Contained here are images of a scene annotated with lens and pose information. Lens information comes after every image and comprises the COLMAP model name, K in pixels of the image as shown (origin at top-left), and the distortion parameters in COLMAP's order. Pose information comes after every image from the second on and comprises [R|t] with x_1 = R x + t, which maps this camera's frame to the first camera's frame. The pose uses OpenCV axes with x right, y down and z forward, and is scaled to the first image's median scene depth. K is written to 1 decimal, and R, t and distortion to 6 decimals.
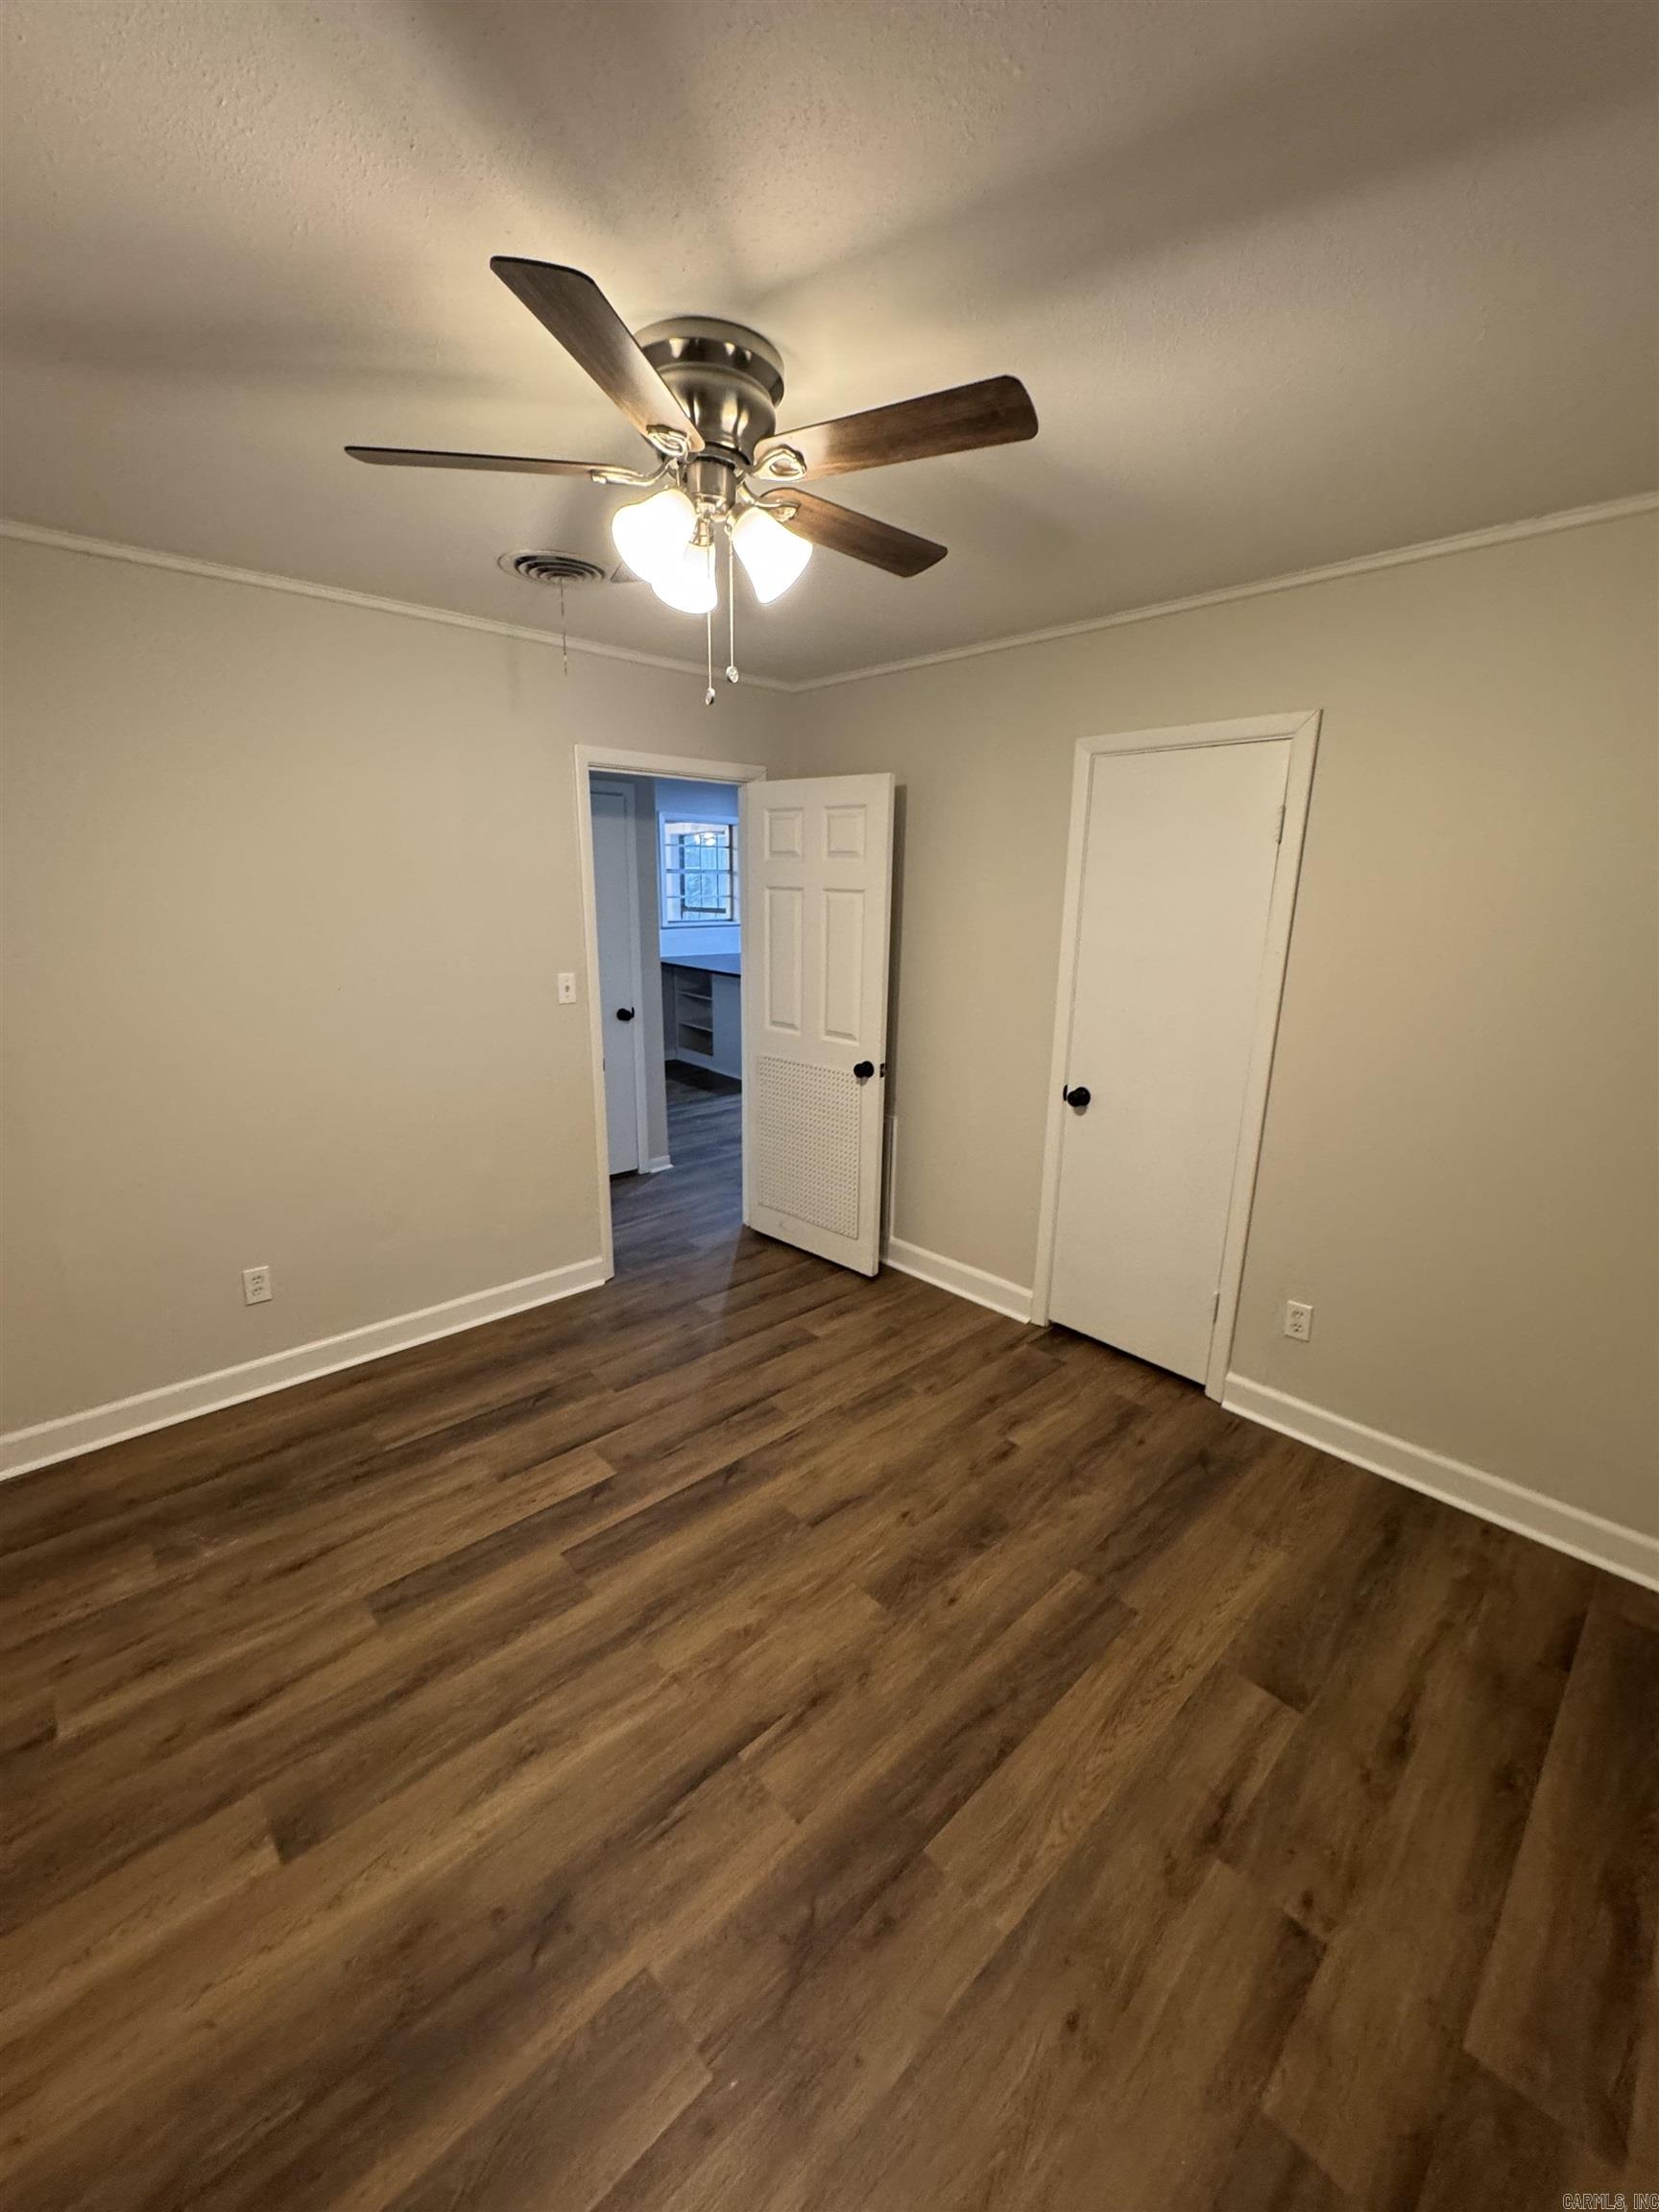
lens RADIAL K [[881.4, 0, 833.3], [0, 881.4, 1104.6], [0, 0, 1]] dist [-0.004053, 0.000173]
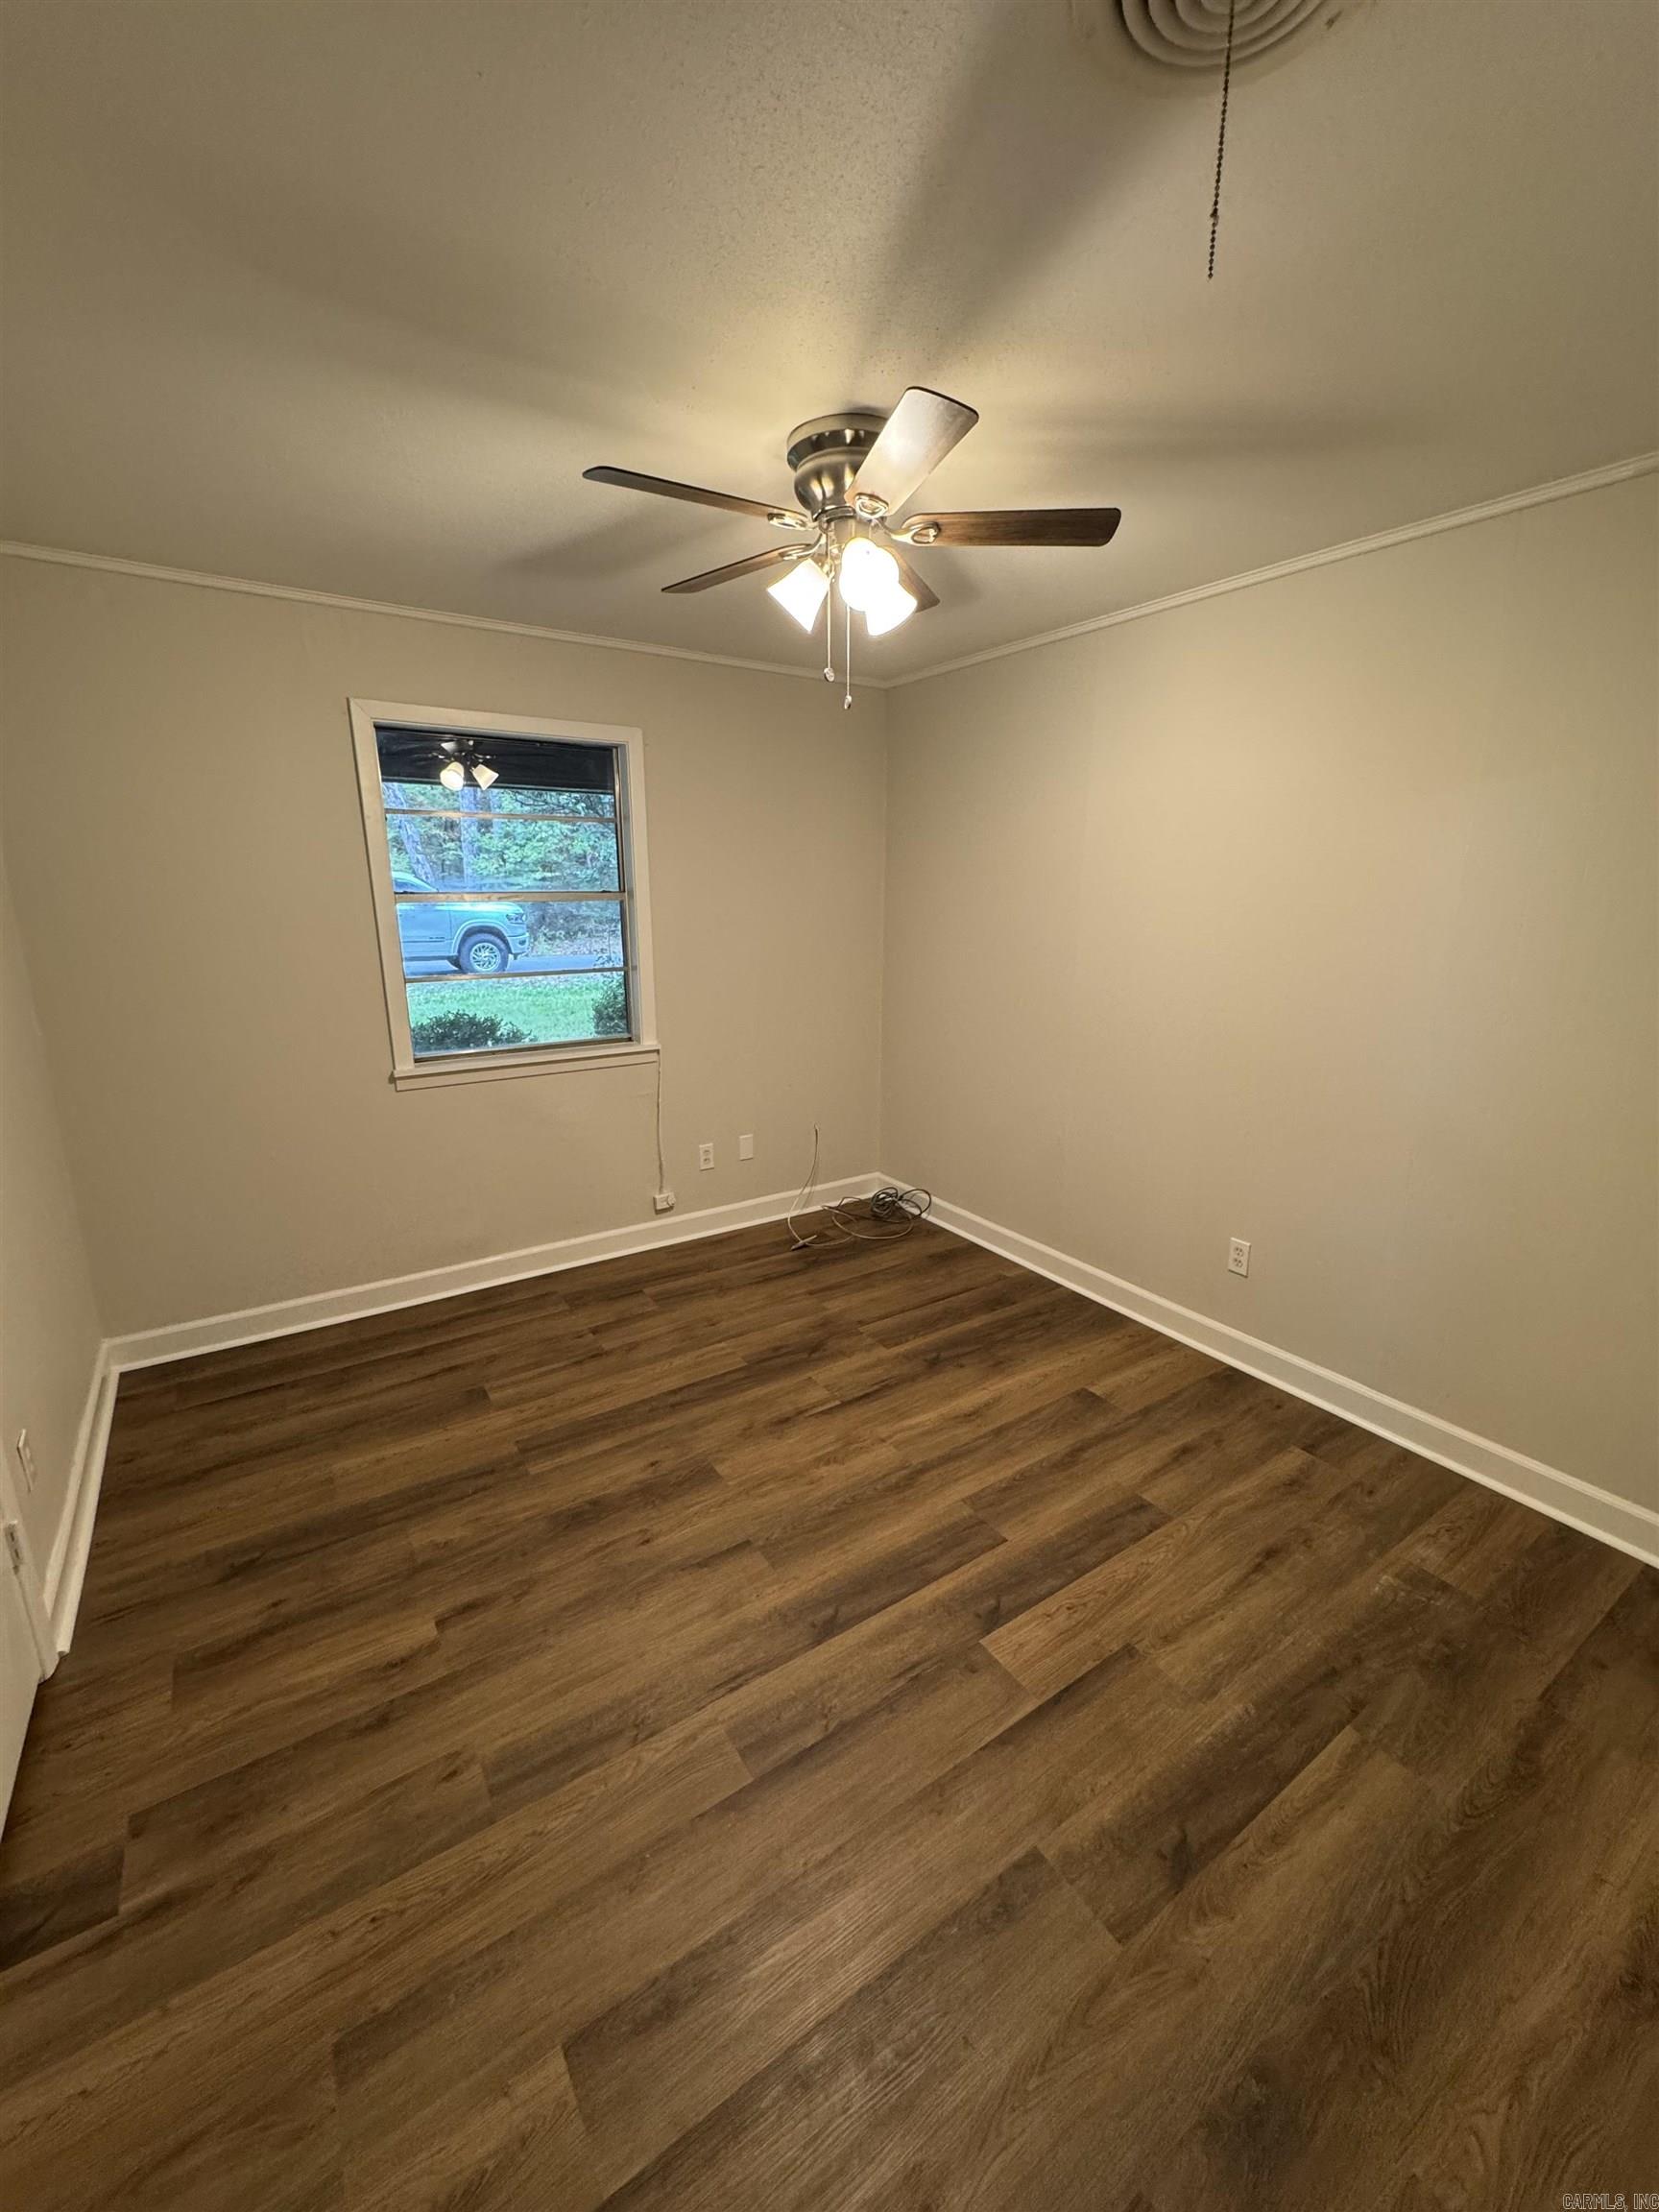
lens RADIAL K [[881.4, 0, 833.3], [0, 881.4, 1104.6], [0, 0, 1]] dist [-0.004053, 0.000173]
pose [[-0.986148, -0.056747, 0.155859, -0.251025], [0.024492, 0.879540, 0.475194, -0.400843], [-0.164050, 0.472429, -0.865967, 1.701636]]
